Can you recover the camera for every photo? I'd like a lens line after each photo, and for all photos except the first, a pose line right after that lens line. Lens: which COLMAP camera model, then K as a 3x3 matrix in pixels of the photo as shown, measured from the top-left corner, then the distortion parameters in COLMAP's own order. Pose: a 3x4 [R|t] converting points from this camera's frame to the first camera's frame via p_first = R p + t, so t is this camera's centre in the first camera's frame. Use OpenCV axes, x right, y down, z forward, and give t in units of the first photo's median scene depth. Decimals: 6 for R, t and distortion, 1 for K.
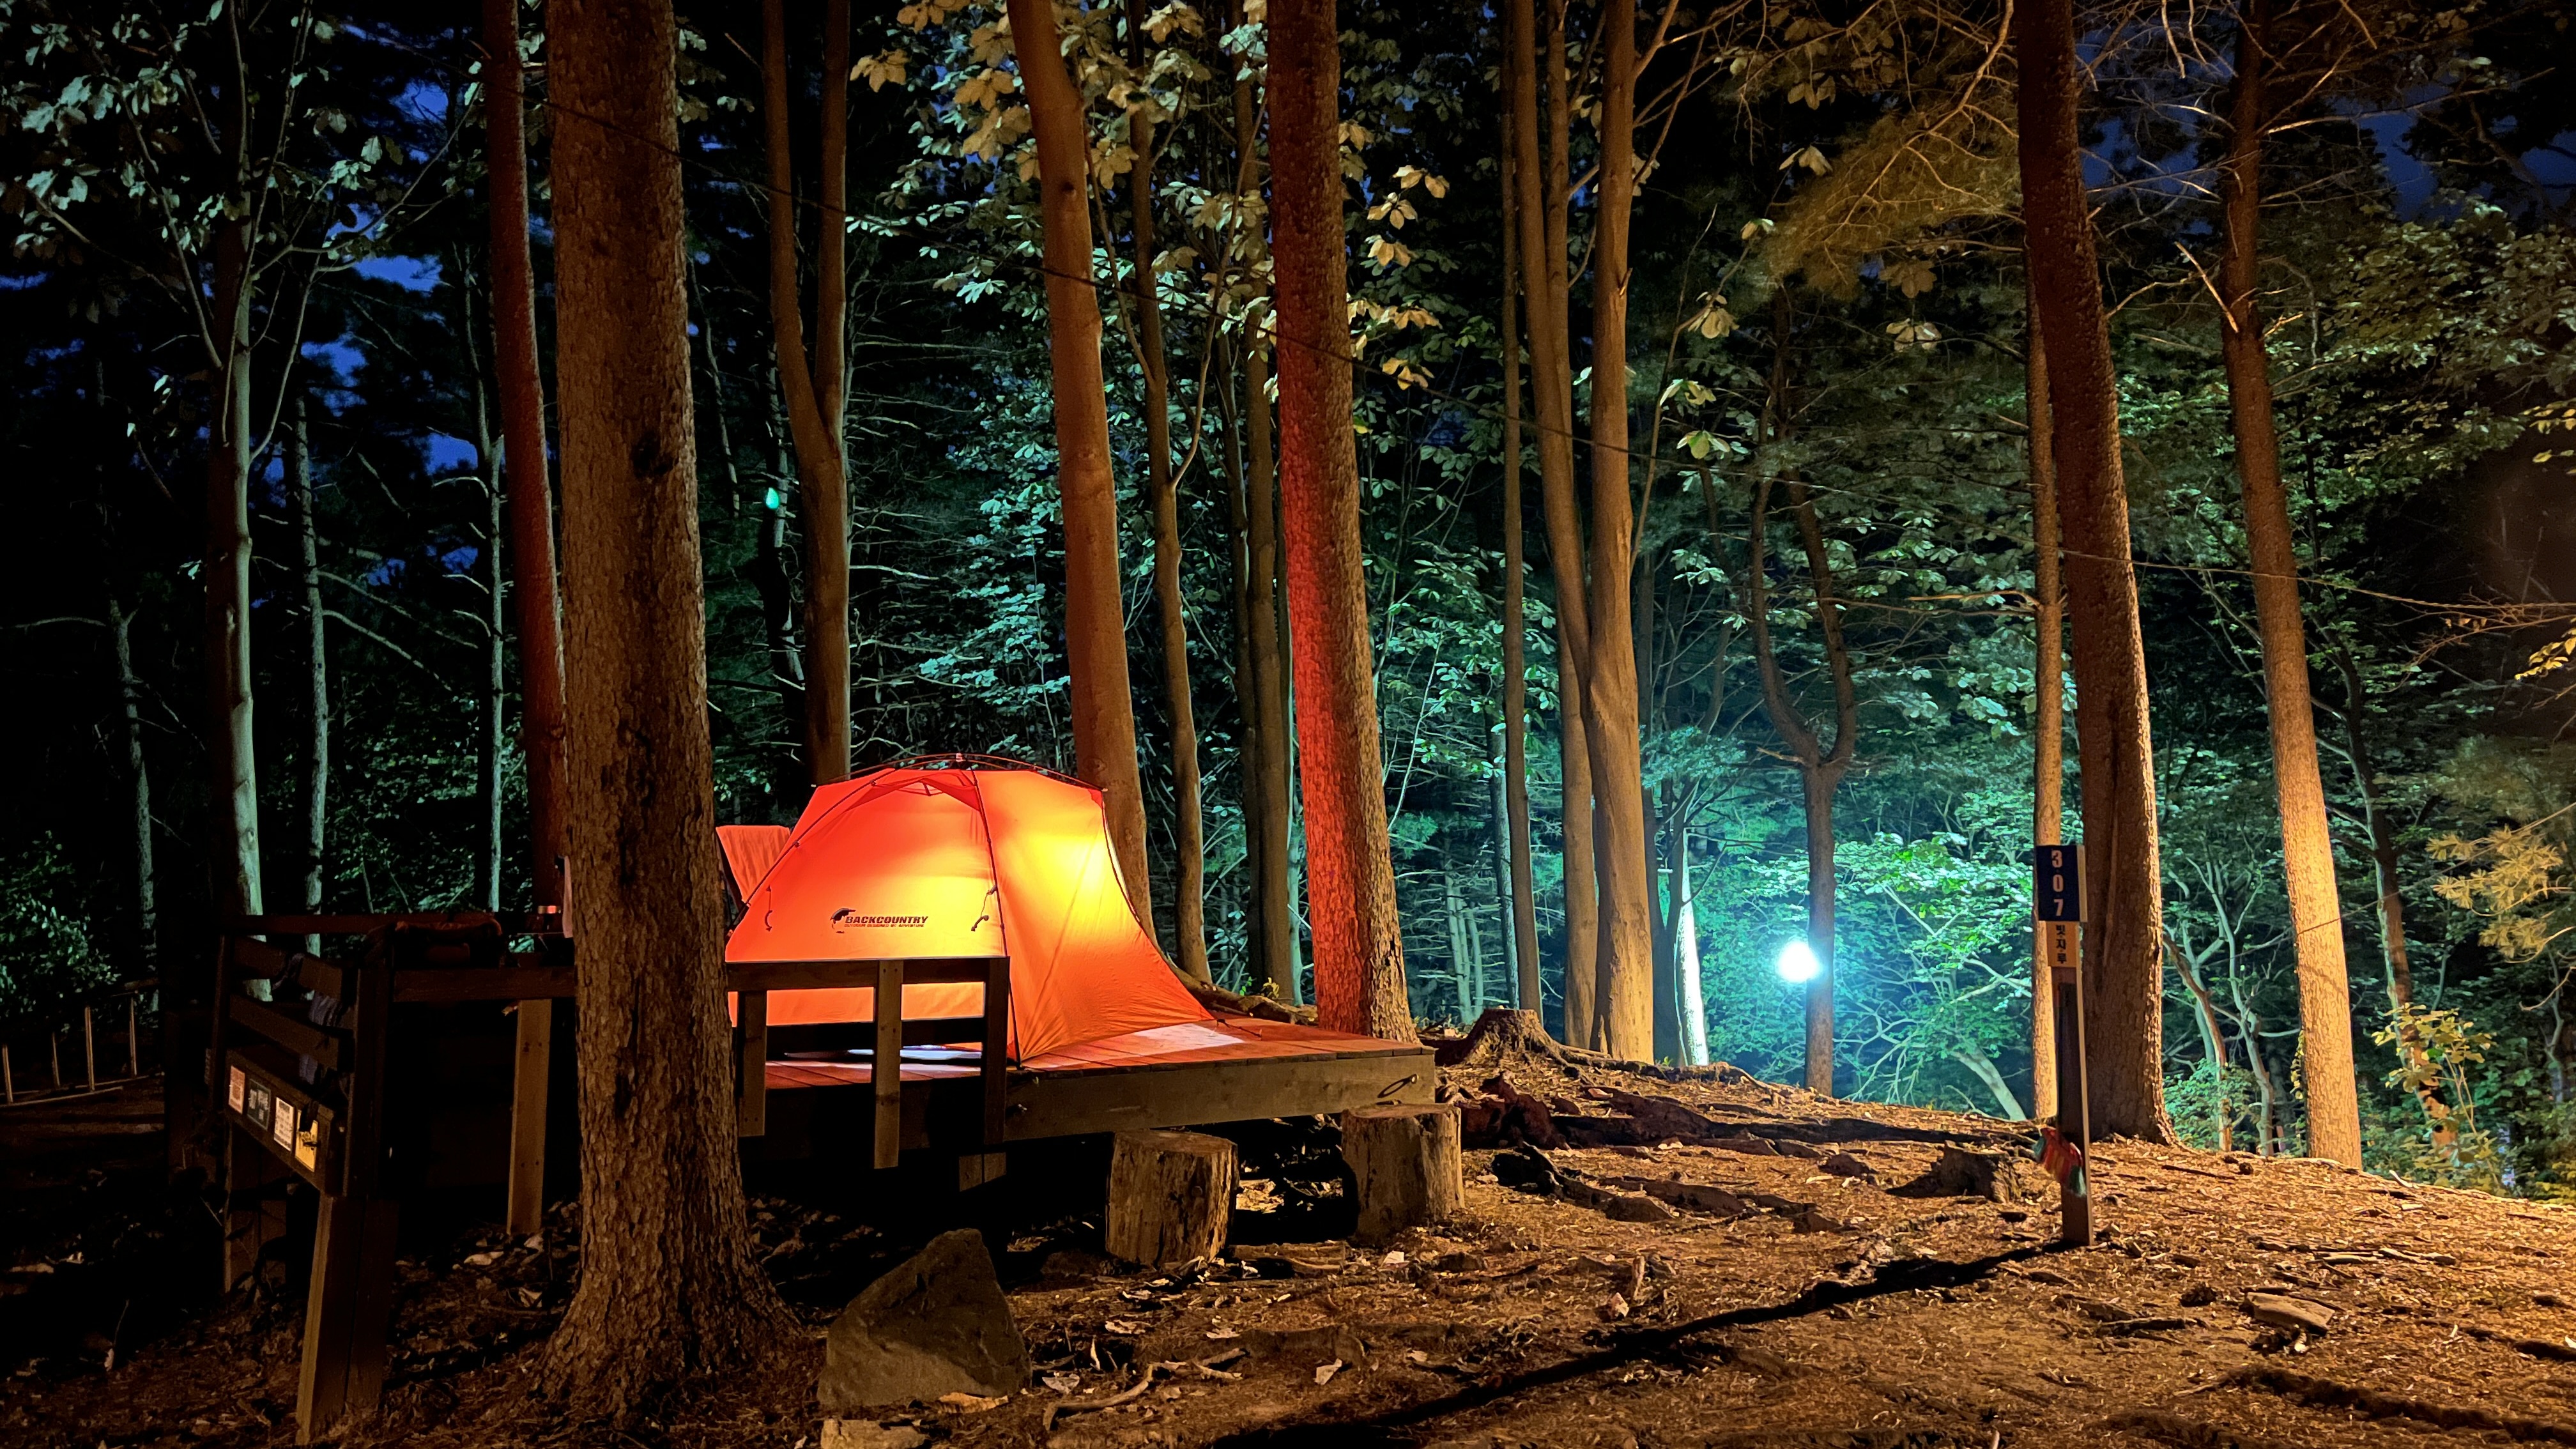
lens RADIAL K [[1917.6, 0, 1288.0], [0, 1917.6, 724.5], [0, 0, 1]] dist [0.108489, -0.182050]
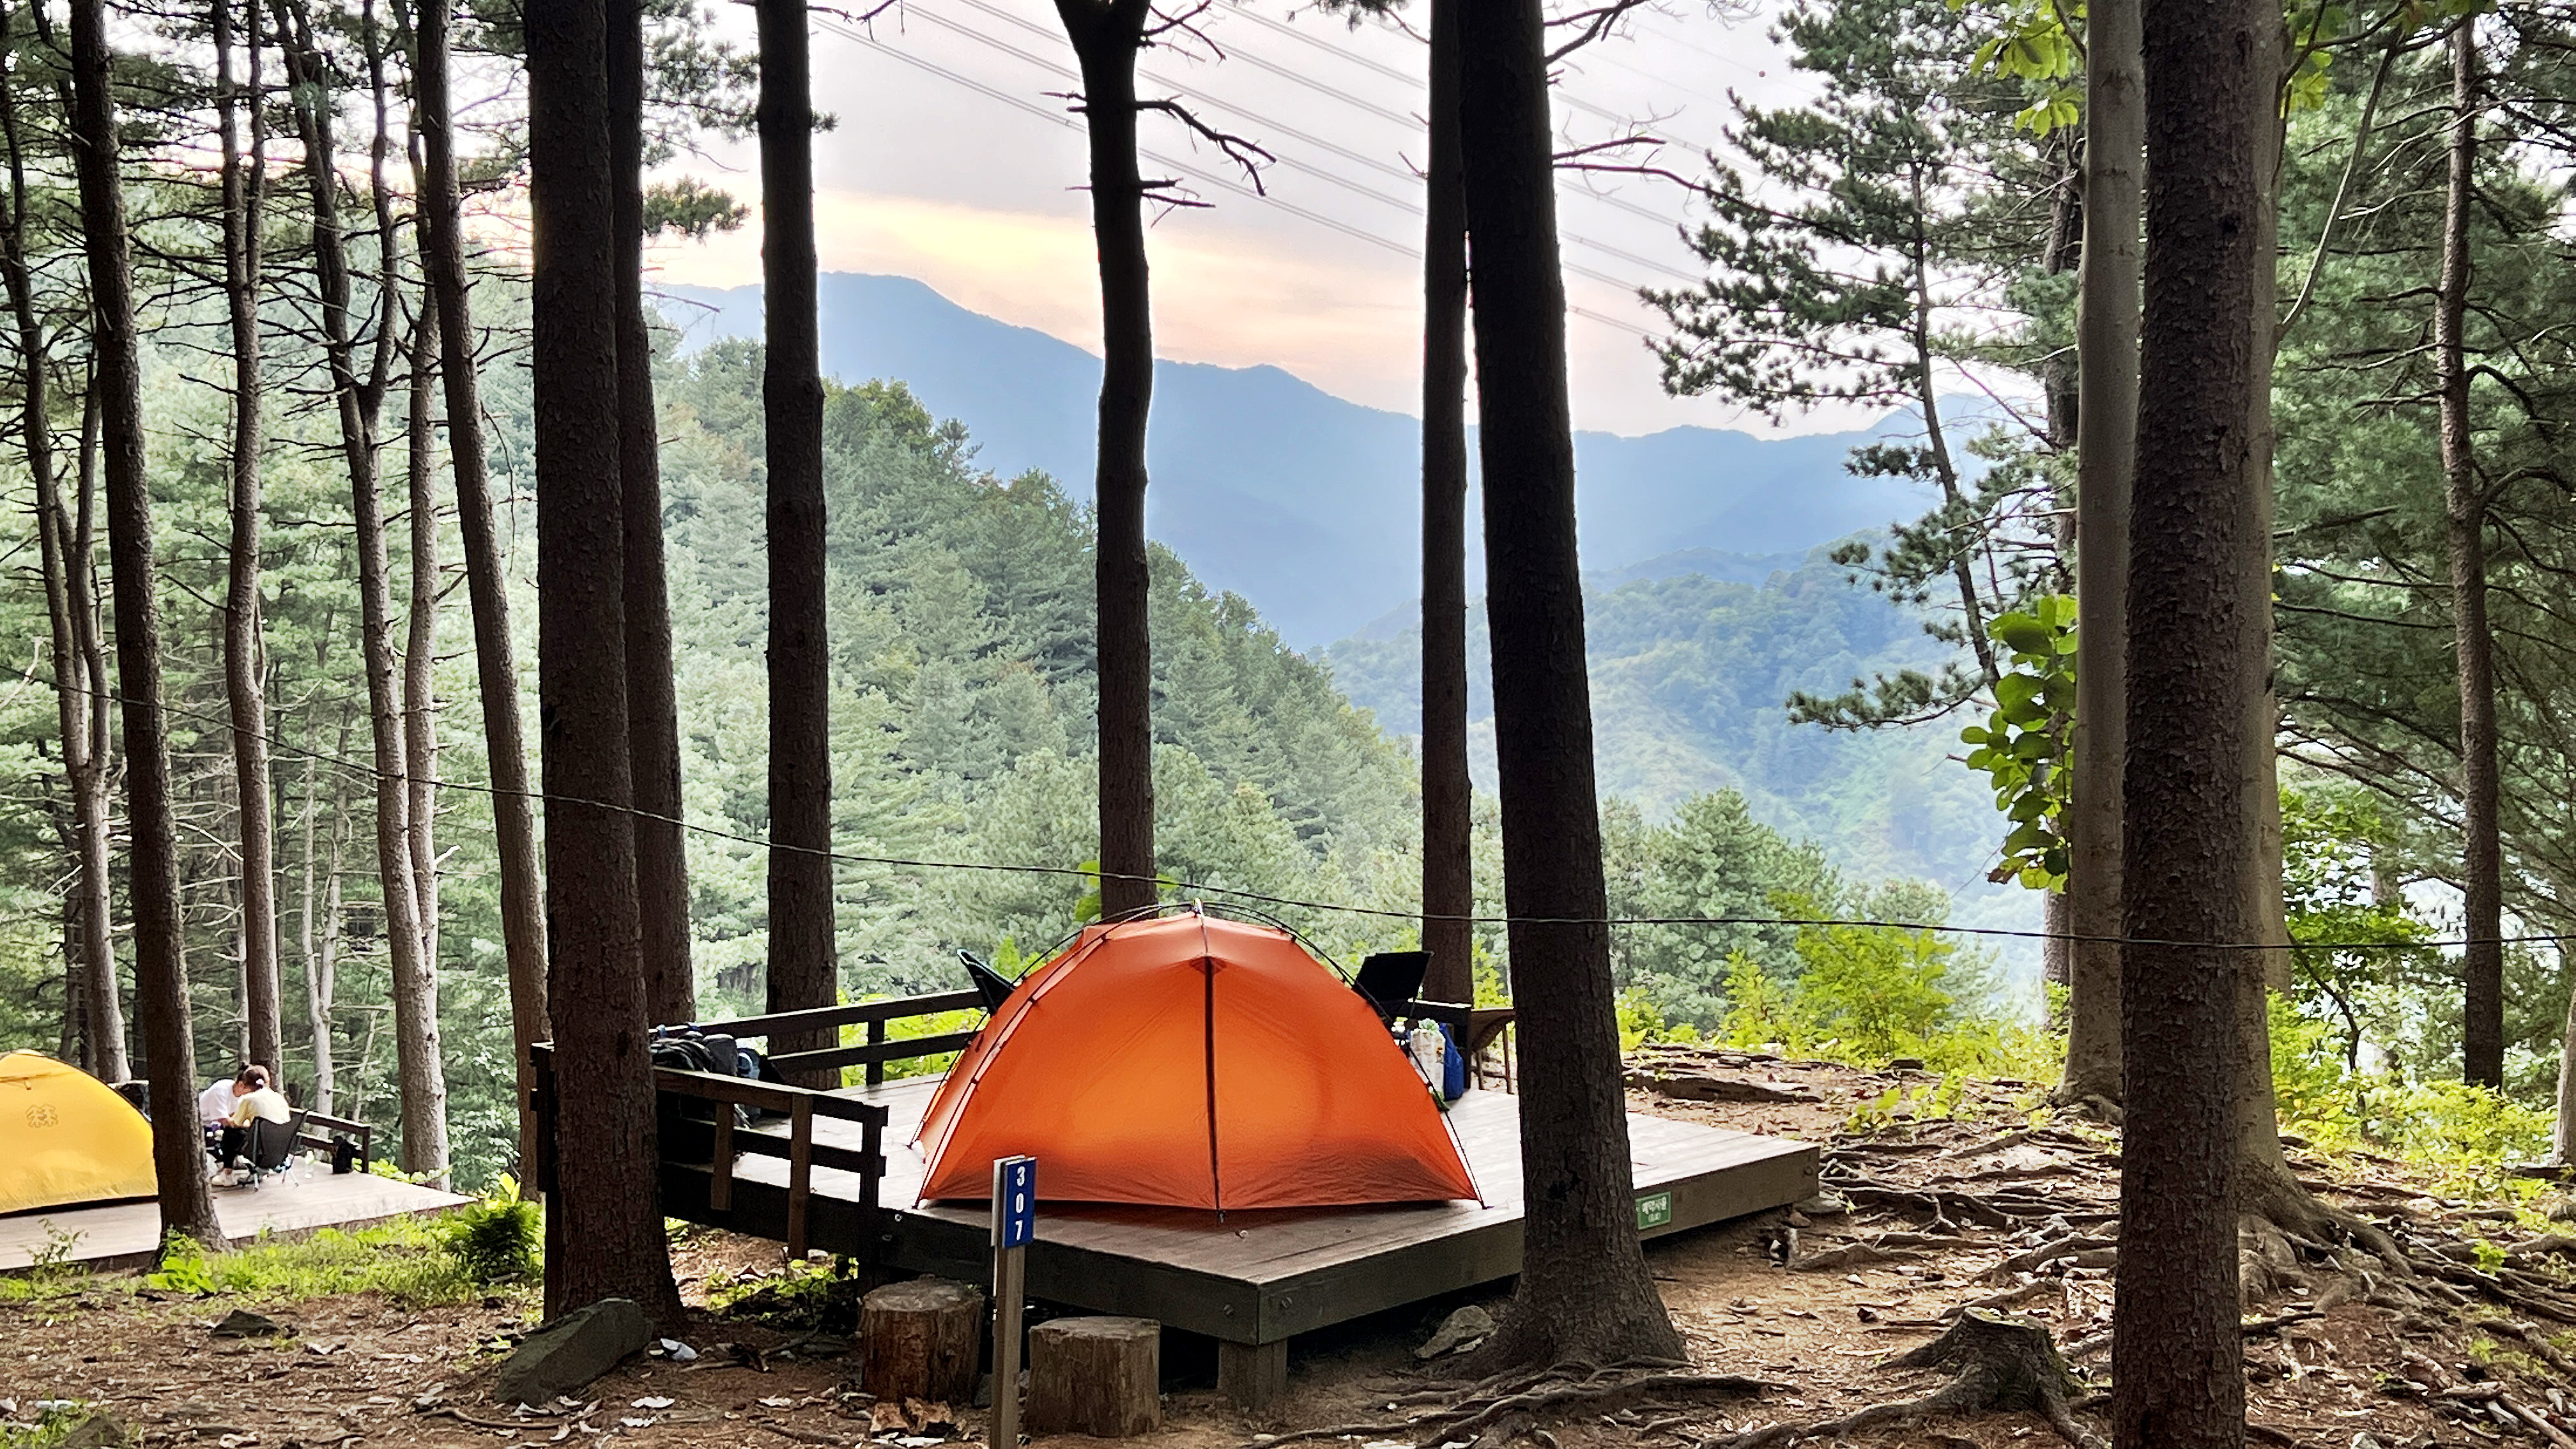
lens RADIAL K [[3536.0, 0, 1256.0], [0, 3536.0, 728.5], [0, 0, 1]] dist [0.296346, -0.915936]
pose [[0.265830, 0.049372, -0.962755, 1.419523], [0.036356, 0.997464, 0.061190, -0.165421], [0.963334, -0.051268, 0.263361, 0.479731]]
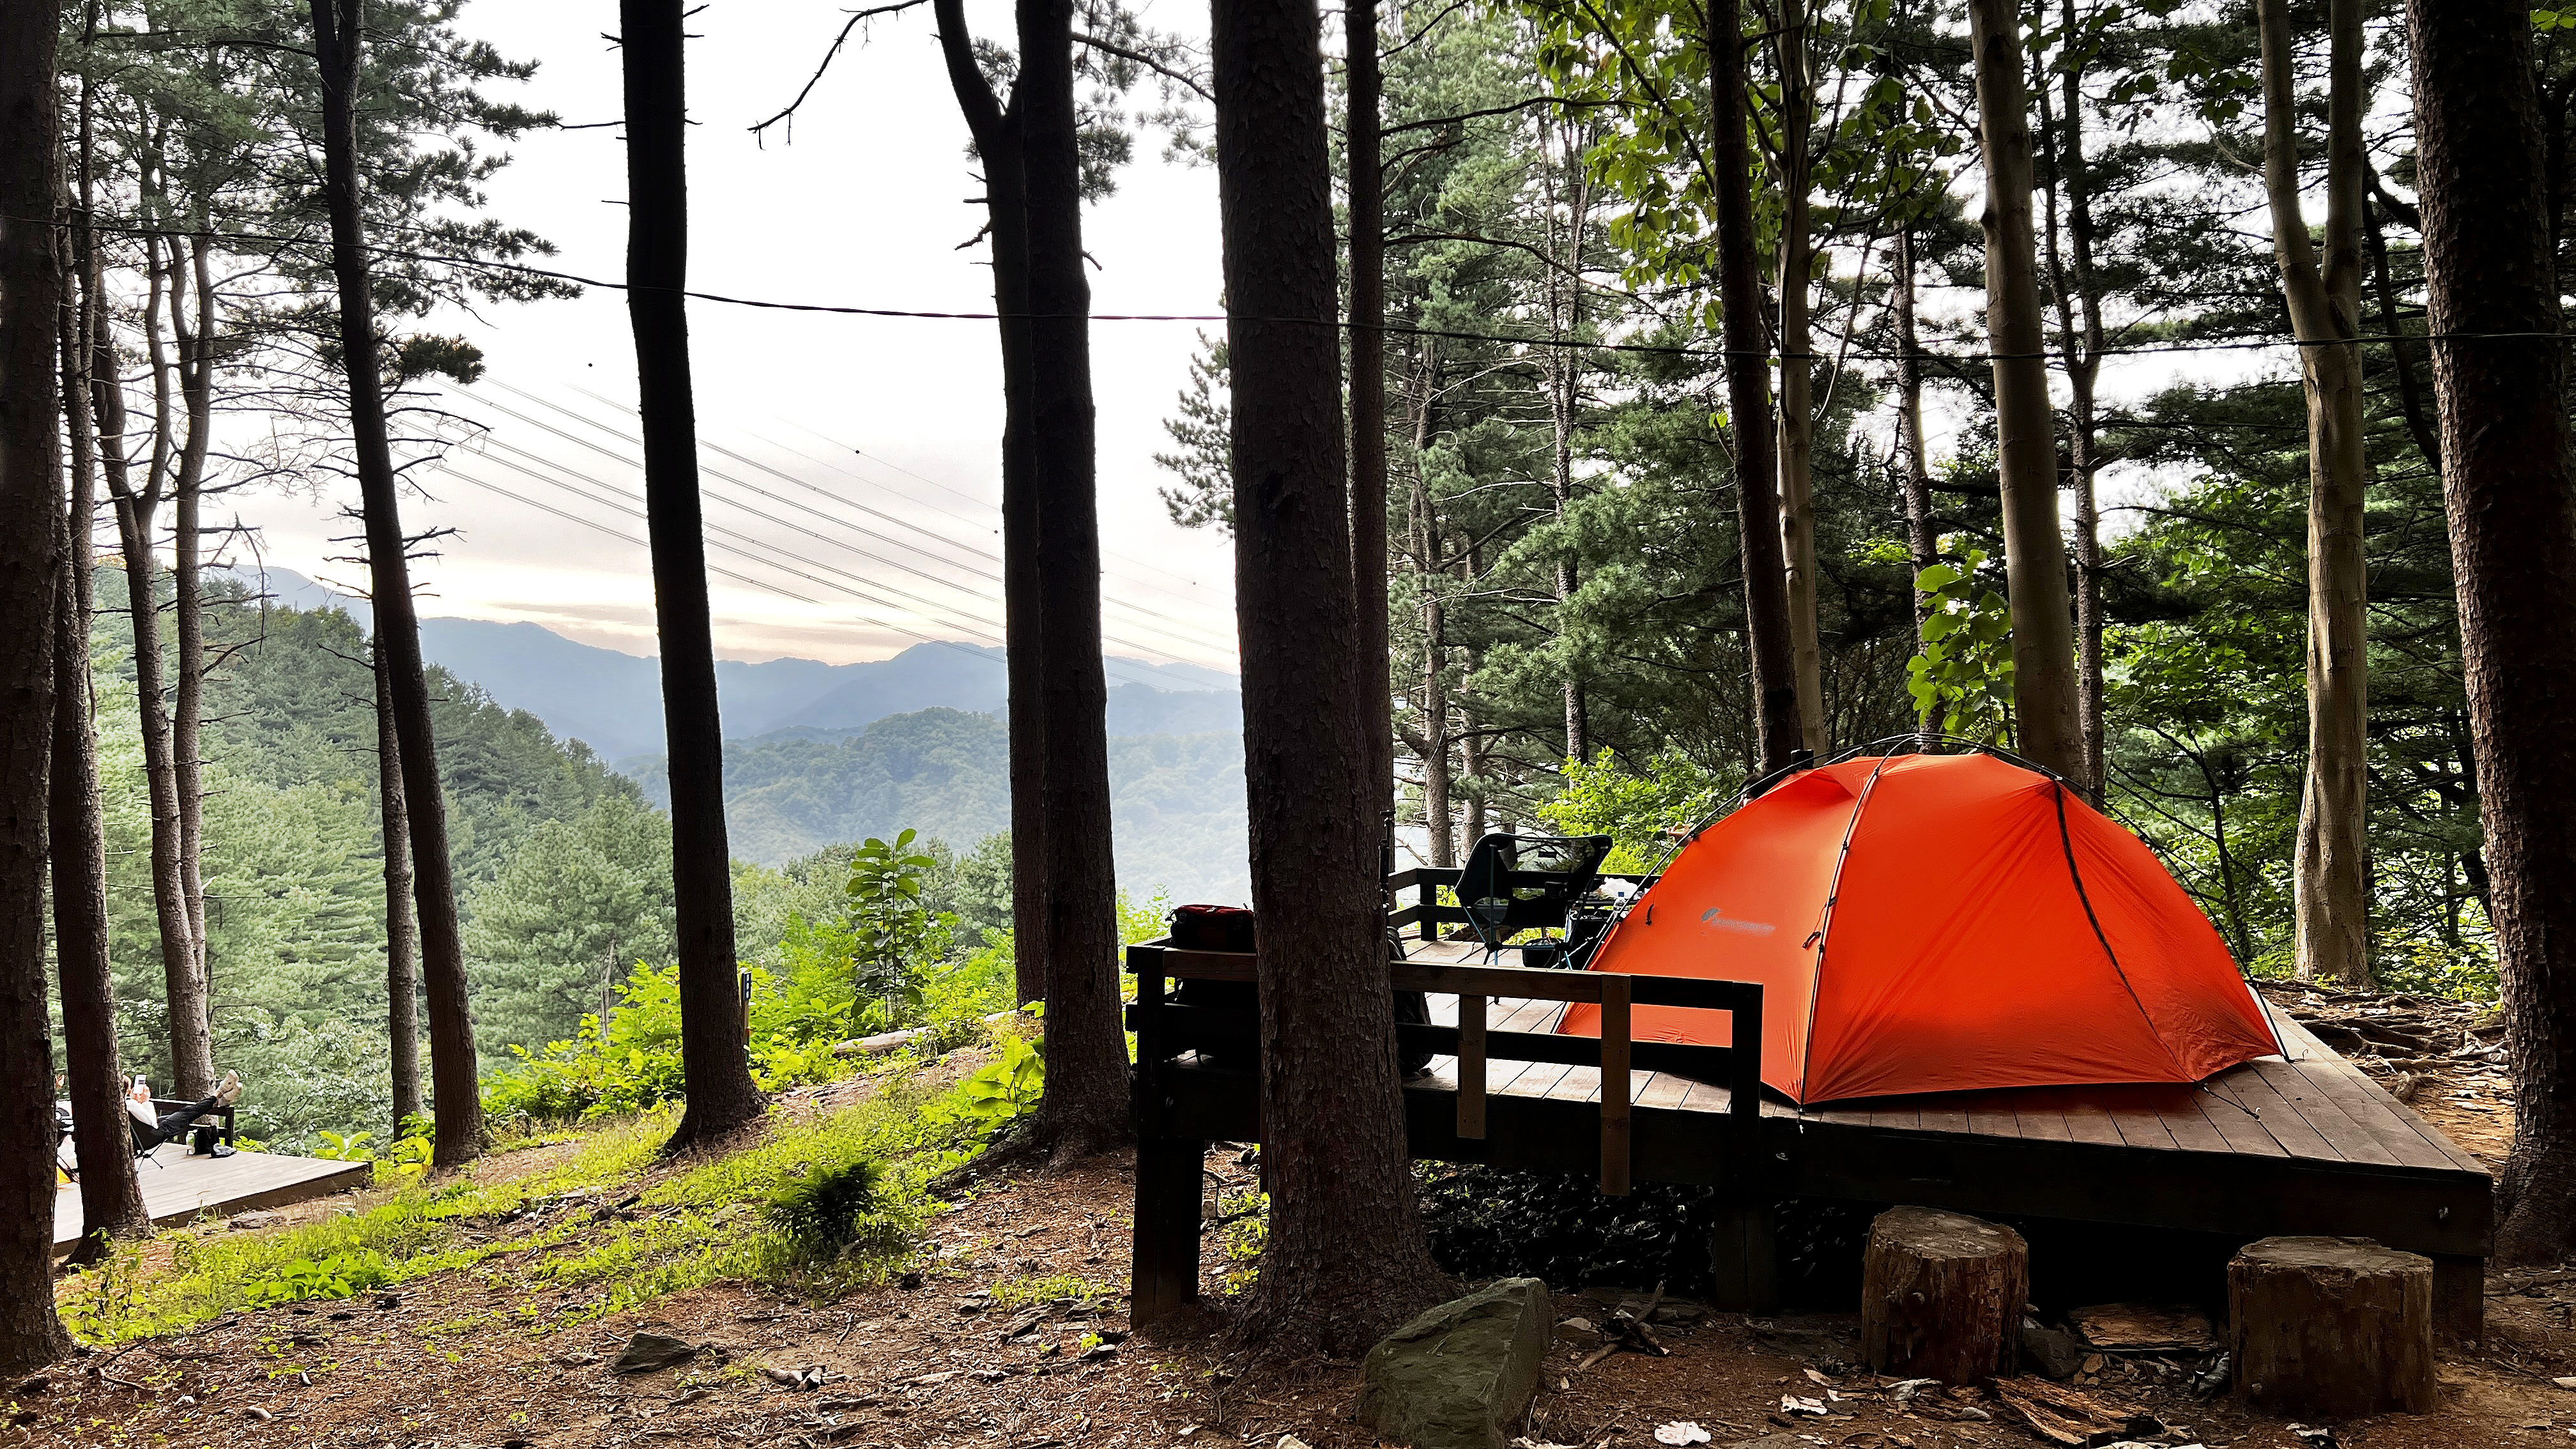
lens RADIAL K [[1917.6, 0, 1288.0], [0, 1917.6, 724.5], [0, 0, 1]] dist [0.108489, -0.182050]
pose [[0.607417, -0.008092, -0.794342, 0.299953], [0.044565, 0.998720, 0.023904, -0.021034], [0.793132, -0.049920, 0.607001, 0.205972]]
